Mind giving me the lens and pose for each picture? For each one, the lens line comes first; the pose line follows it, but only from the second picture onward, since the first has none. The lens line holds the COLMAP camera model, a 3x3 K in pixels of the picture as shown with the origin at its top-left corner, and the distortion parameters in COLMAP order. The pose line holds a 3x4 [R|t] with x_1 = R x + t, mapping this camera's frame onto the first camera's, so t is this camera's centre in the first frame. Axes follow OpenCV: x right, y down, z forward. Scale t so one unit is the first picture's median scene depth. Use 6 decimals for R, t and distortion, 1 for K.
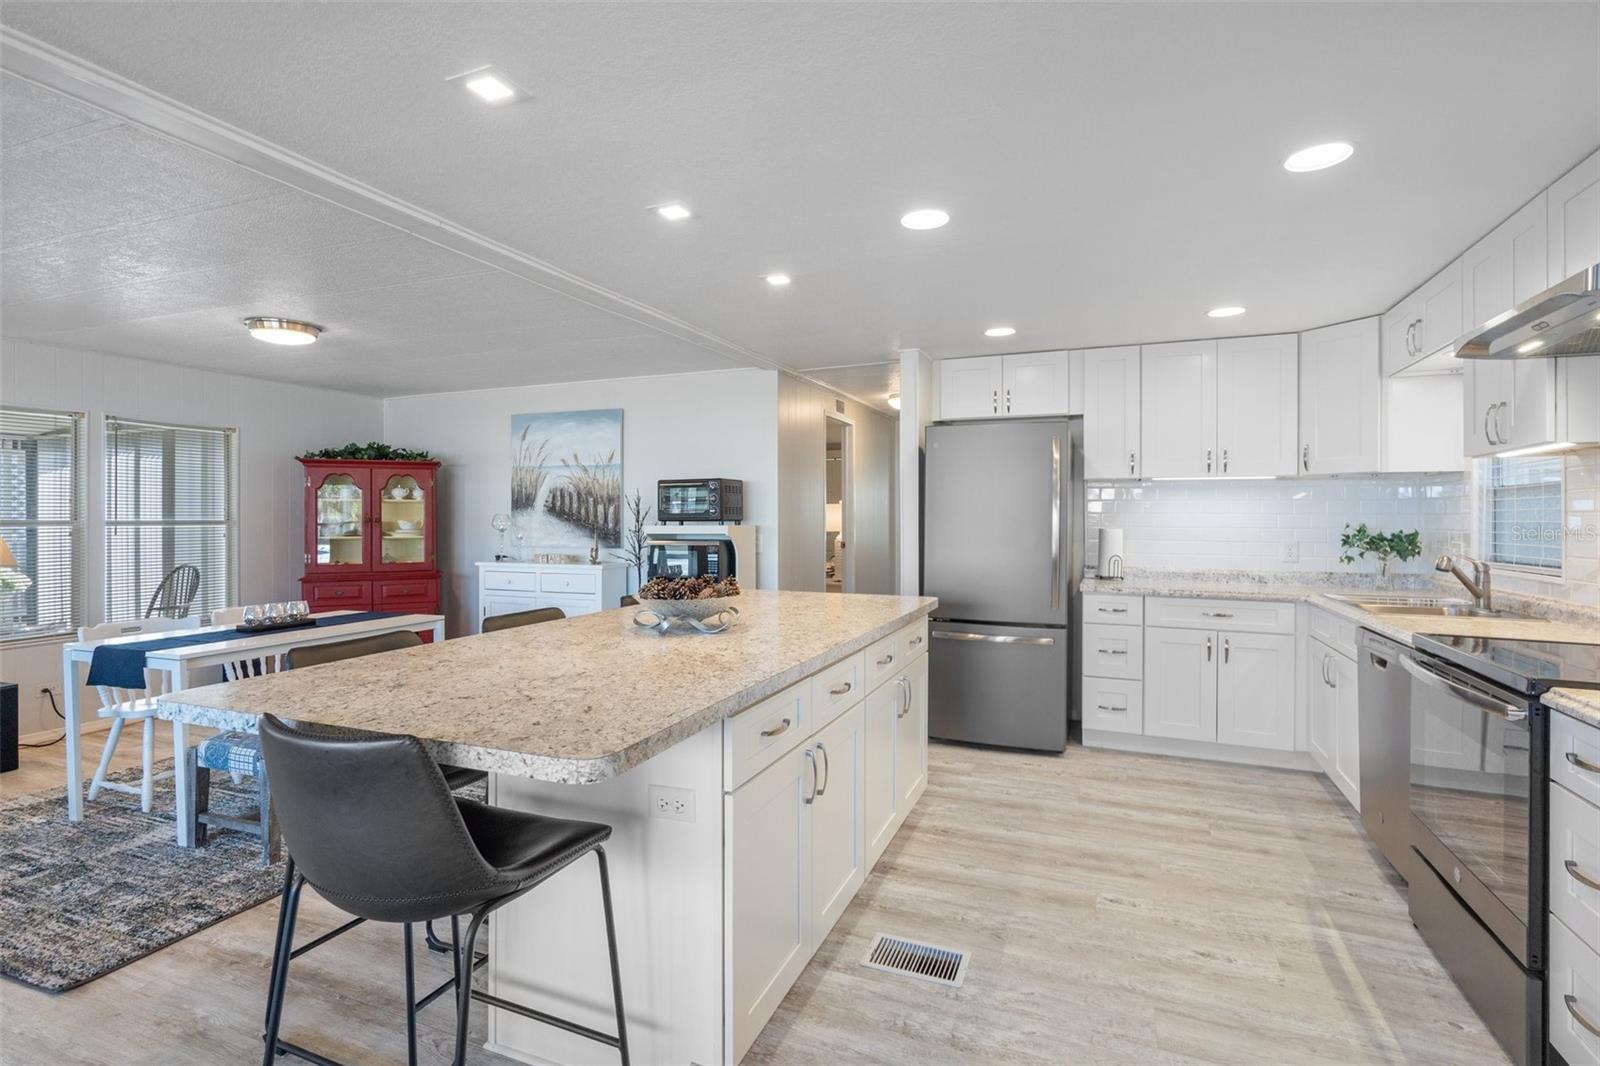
lens RADIAL K [[778.7, 0, 793.7], [0, 778.7, 520.7], [0, 0, 1]] dist [0.006304, 0.002077]
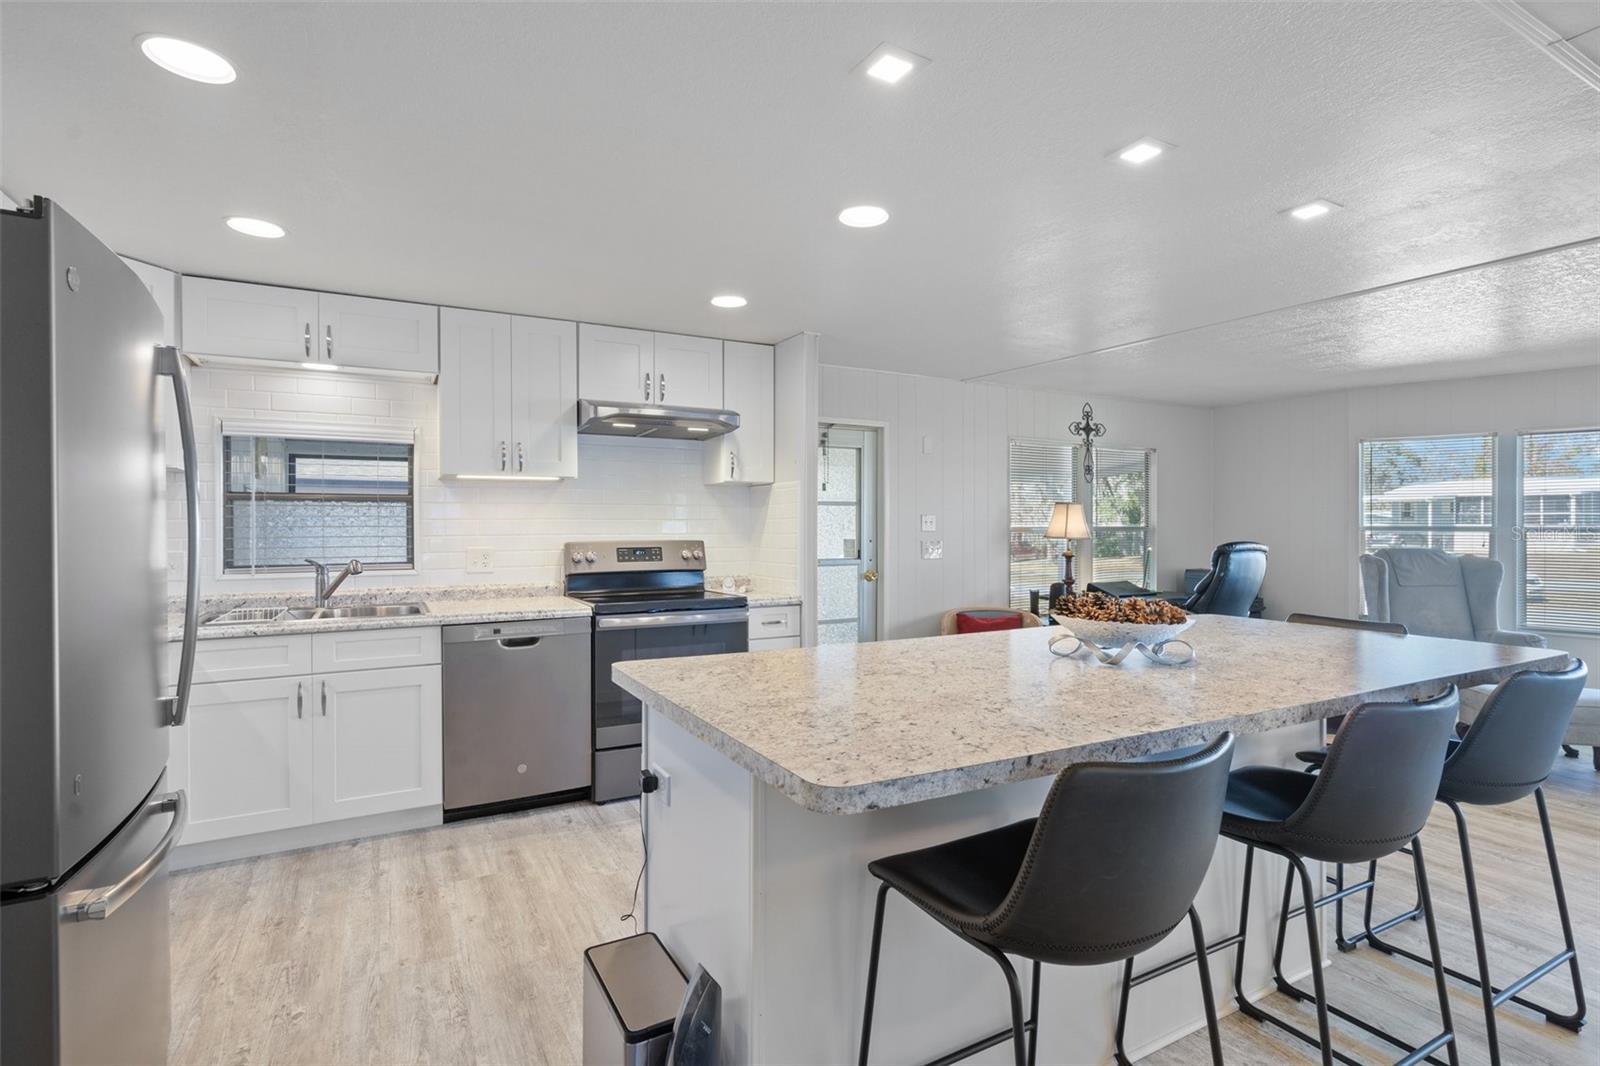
lens RADIAL K [[778.7, 0, 804.3], [0, 778.7, 518.8], [0, 0, 1]] dist [0.006304, 0.002077]
pose [[-0.783248, 0.006340, 0.621678, -0.190271], [0.004357, 0.999979, -0.004709, -0.001378], [-0.621695, -0.000980, -0.783259, 0.906707]]
